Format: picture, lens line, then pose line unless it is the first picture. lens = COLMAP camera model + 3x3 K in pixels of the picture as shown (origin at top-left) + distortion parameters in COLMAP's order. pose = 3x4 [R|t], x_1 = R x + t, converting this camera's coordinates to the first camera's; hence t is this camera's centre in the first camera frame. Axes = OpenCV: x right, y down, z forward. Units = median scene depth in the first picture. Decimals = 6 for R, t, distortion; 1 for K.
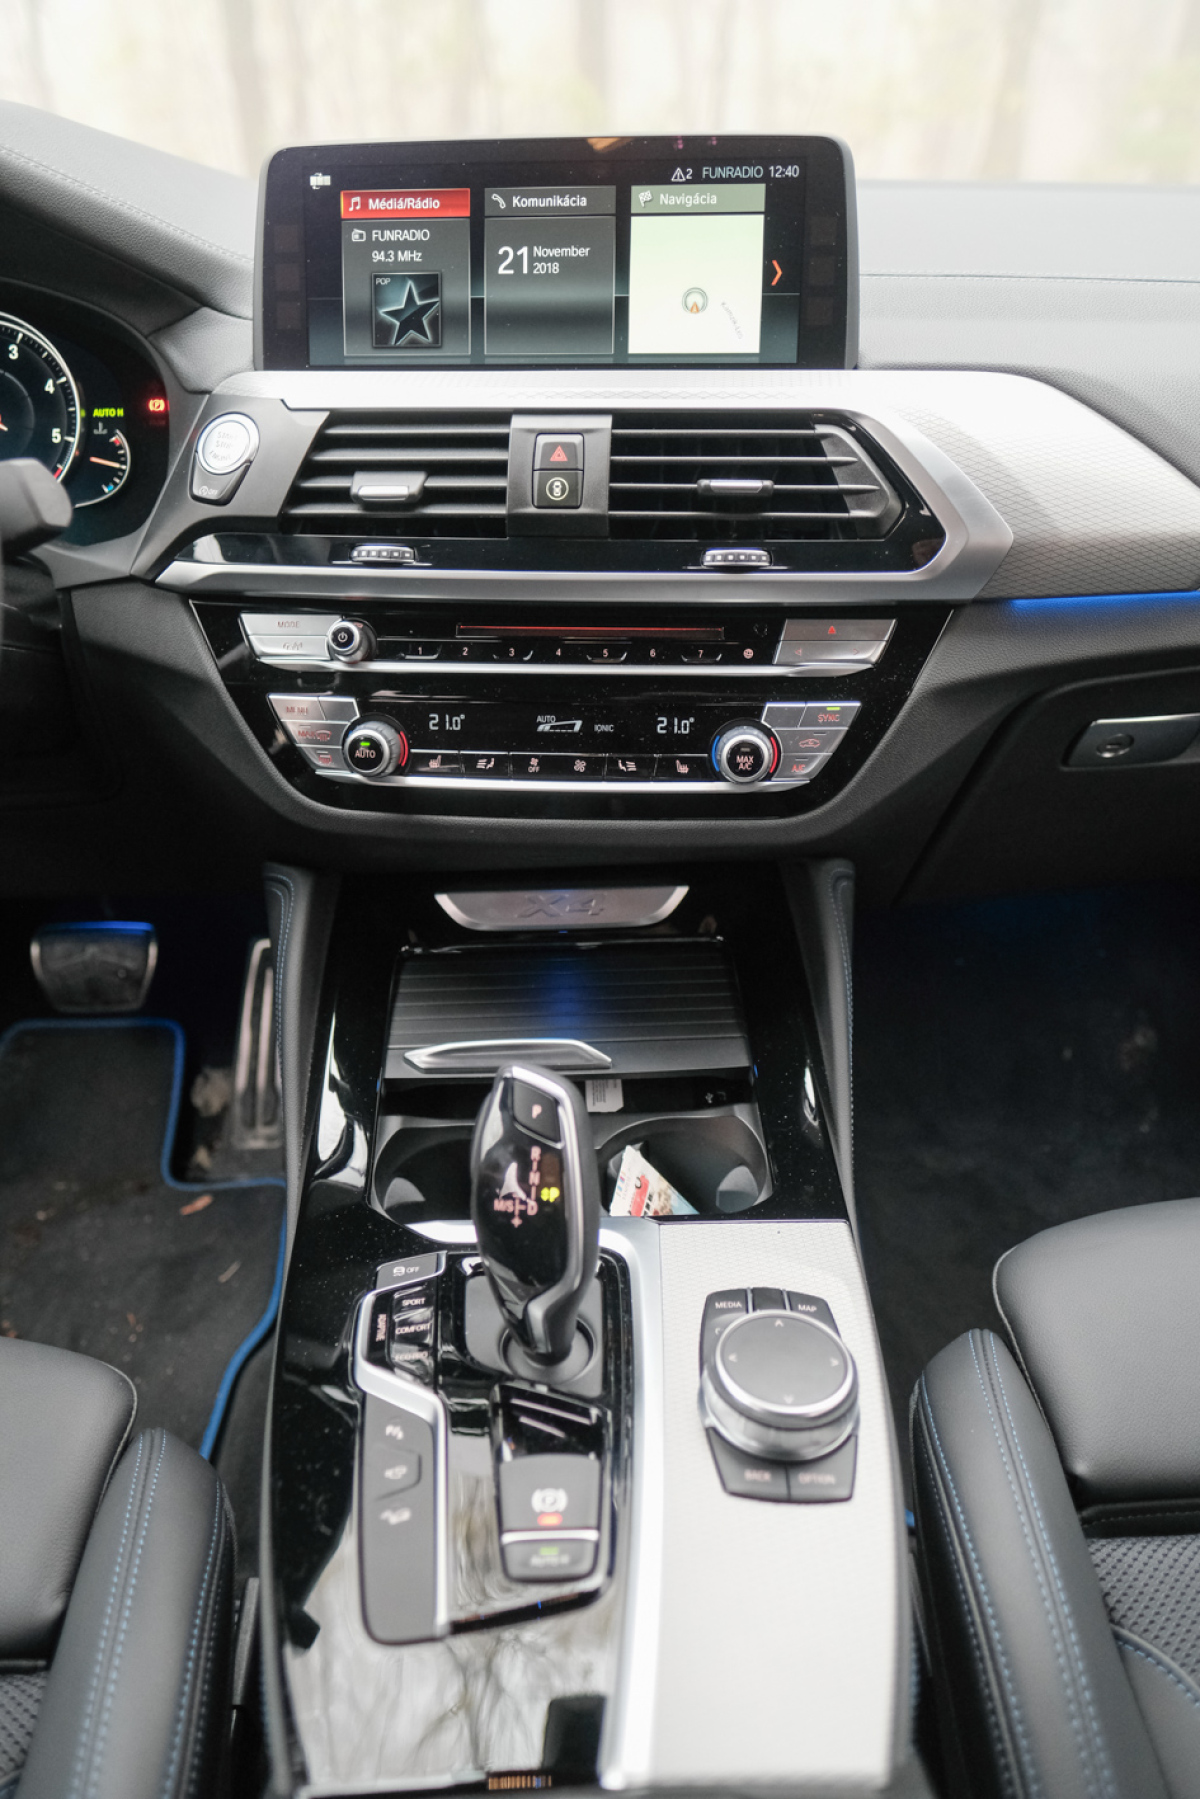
lens RADIAL K [[1260.0, 0, 590.8], [0, 1260.0, 890.3], [0, 0, 1]] dist [-0.021164, 0.016020]
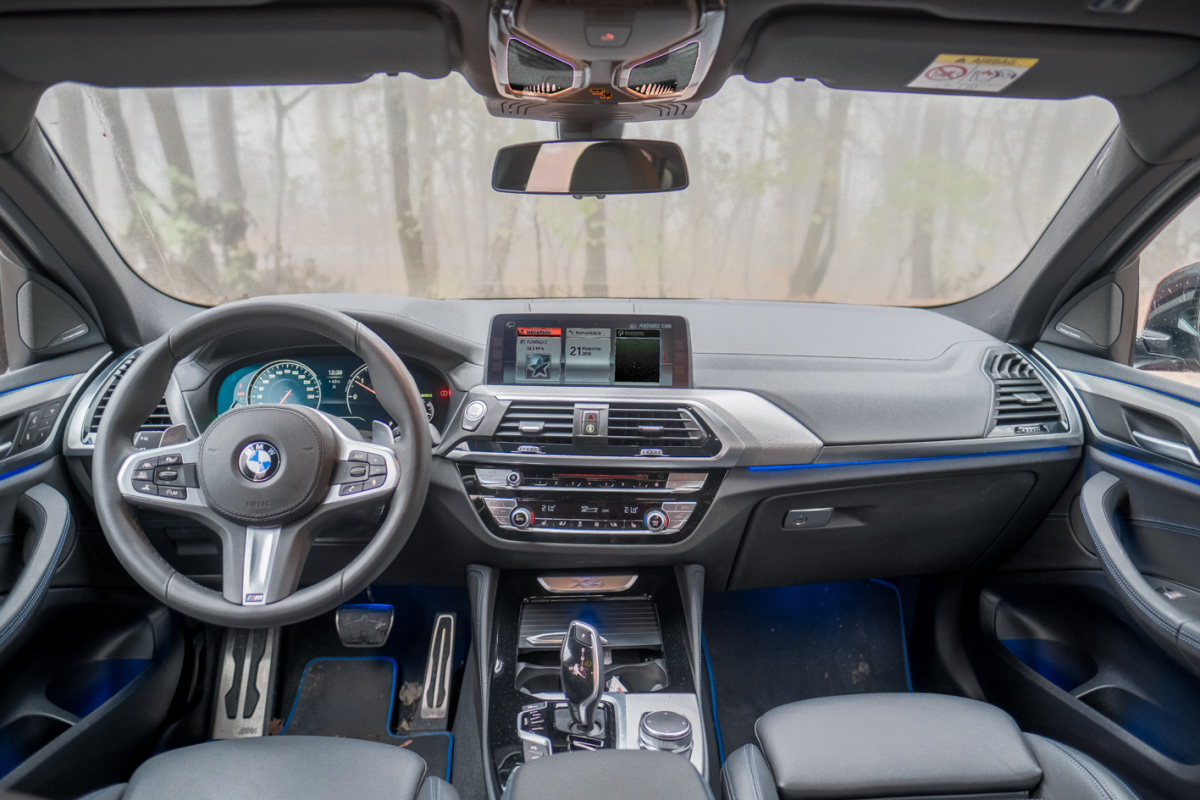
lens RADIAL K [[840.5, 0, 606.1], [0, 840.5, 395.5], [0, 0, 1]] dist [-0.021164, 0.016020]
pose [[0.999751, 0.010945, 0.019442, -0.027761], [-0.005024, 0.959467, -0.281775, 0.152962], [-0.021738, 0.281608, 0.959283, -0.868513]]
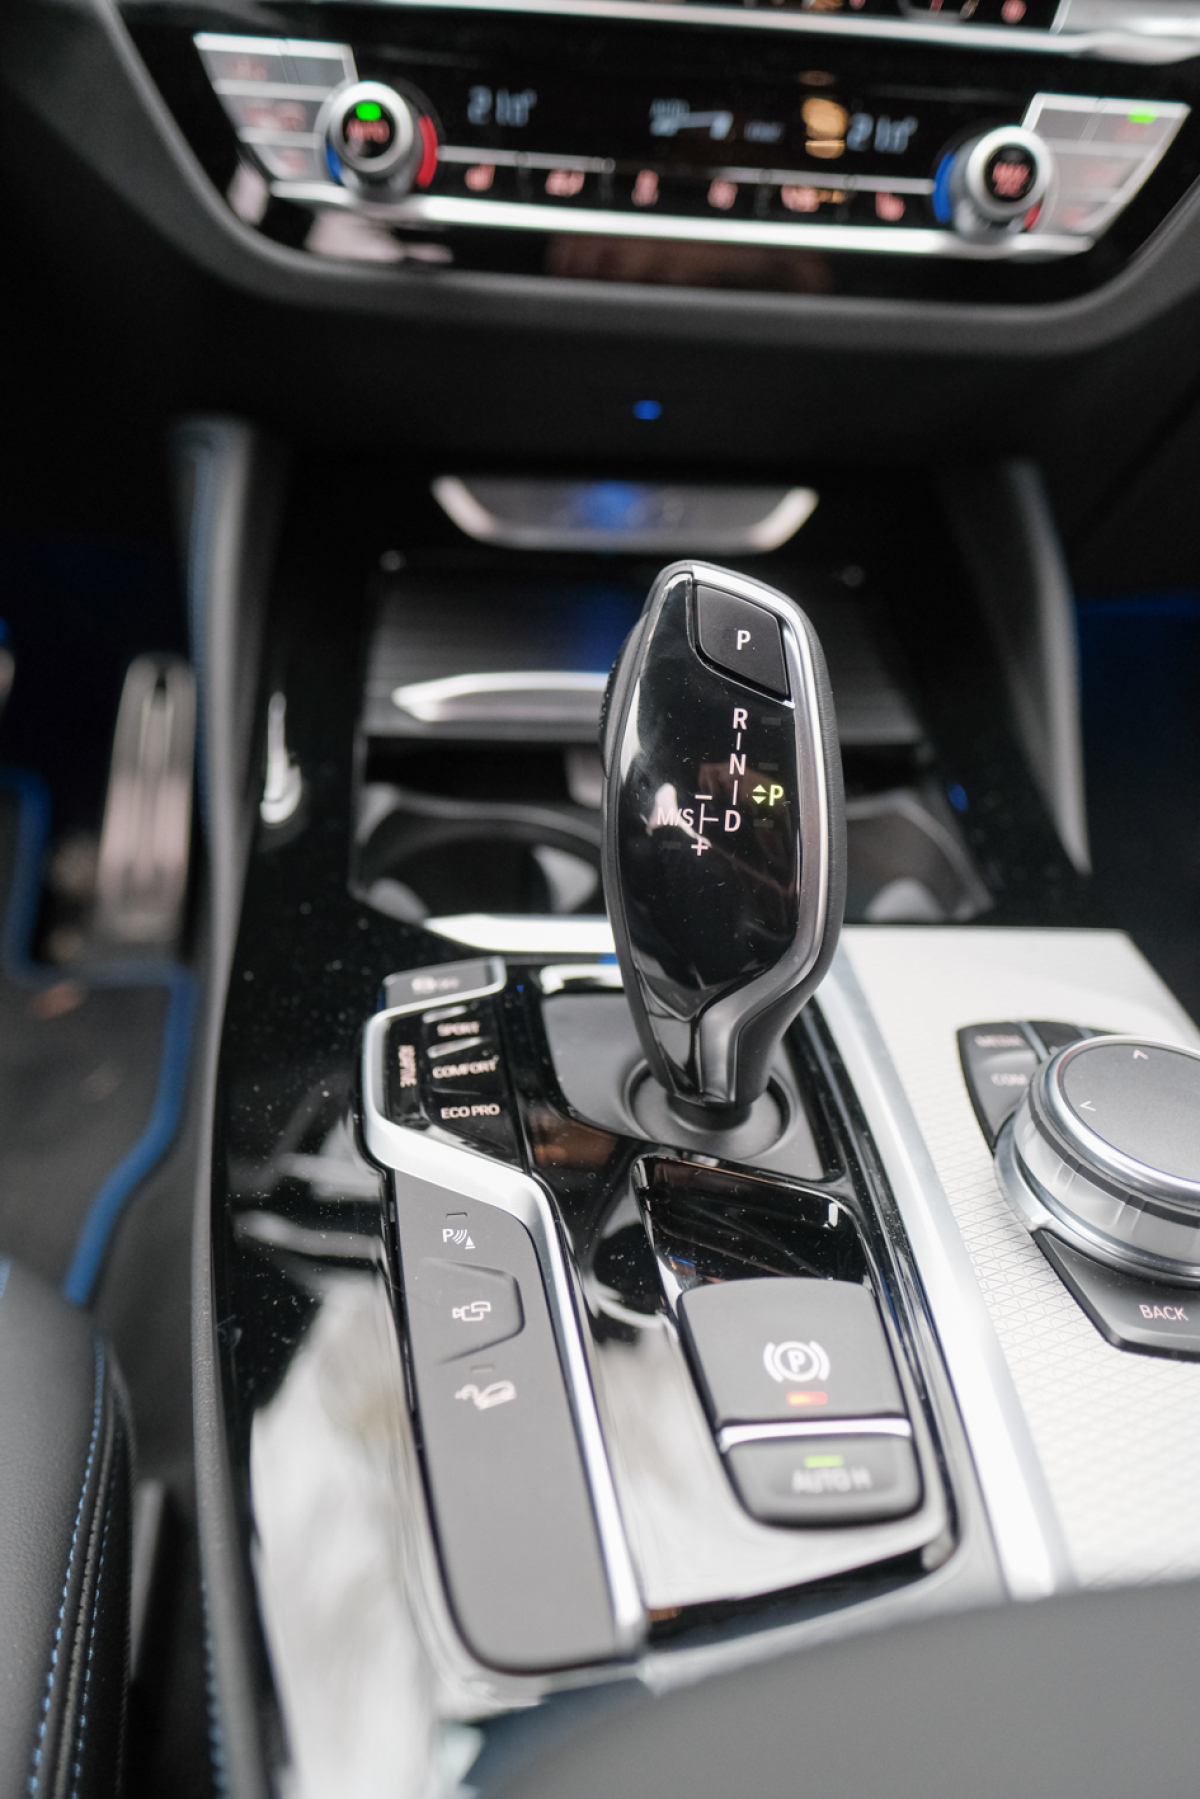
lens RADIAL K [[1260.0, 0, 574.5], [0, 1260.0, 897.0], [0, 0, 1]] dist [-0.021164, 0.016020]
pose [[0.995401, 0.030308, 0.090876, -0.126674], [-0.037906, 0.995821, 0.083087, 0.194774], [-0.087978, -0.086149, 0.992390, 0.389043]]
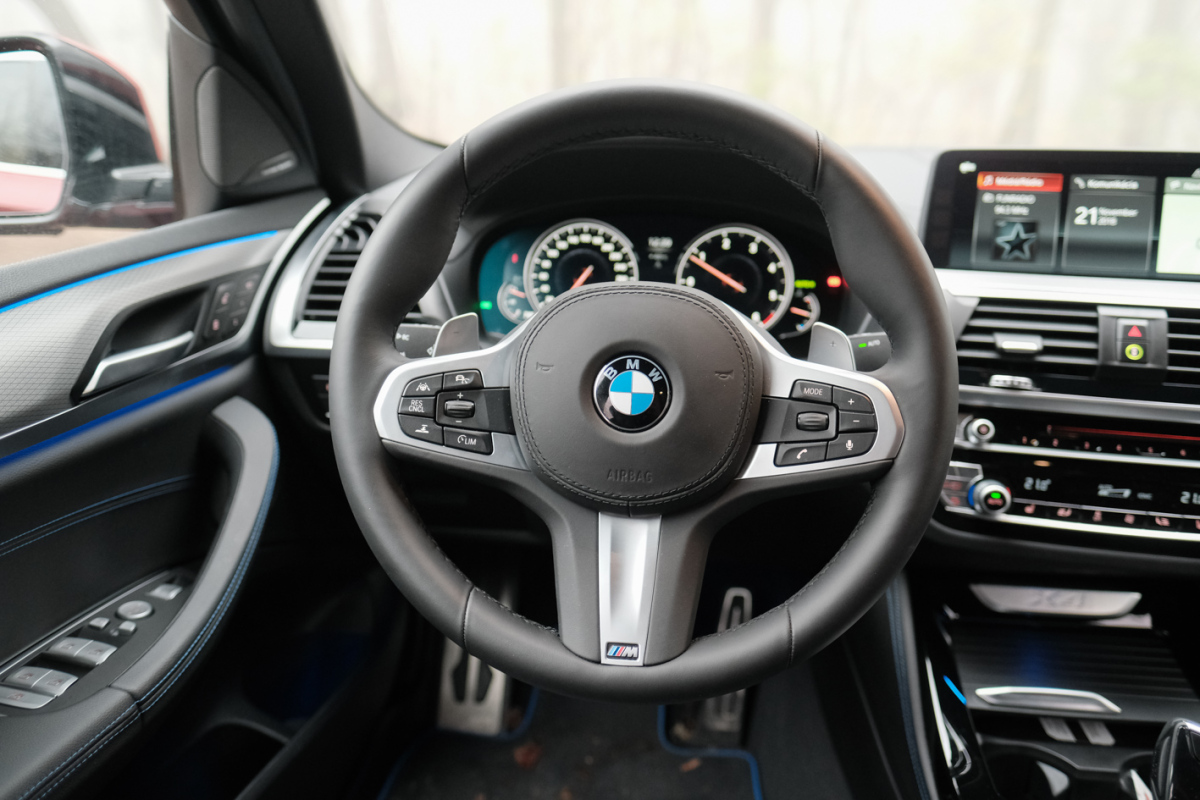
lens RADIAL K [[840.5, 0, 608.4], [0, 840.5, 393.8], [0, 0, 1]] dist [-0.021164, 0.016020]
pose [[0.989548, 0.063824, -0.129314, -0.545960], [-0.085152, 0.982310, -0.166783, -0.022457], [0.116382, 0.176051, 0.977477, -0.138563]]
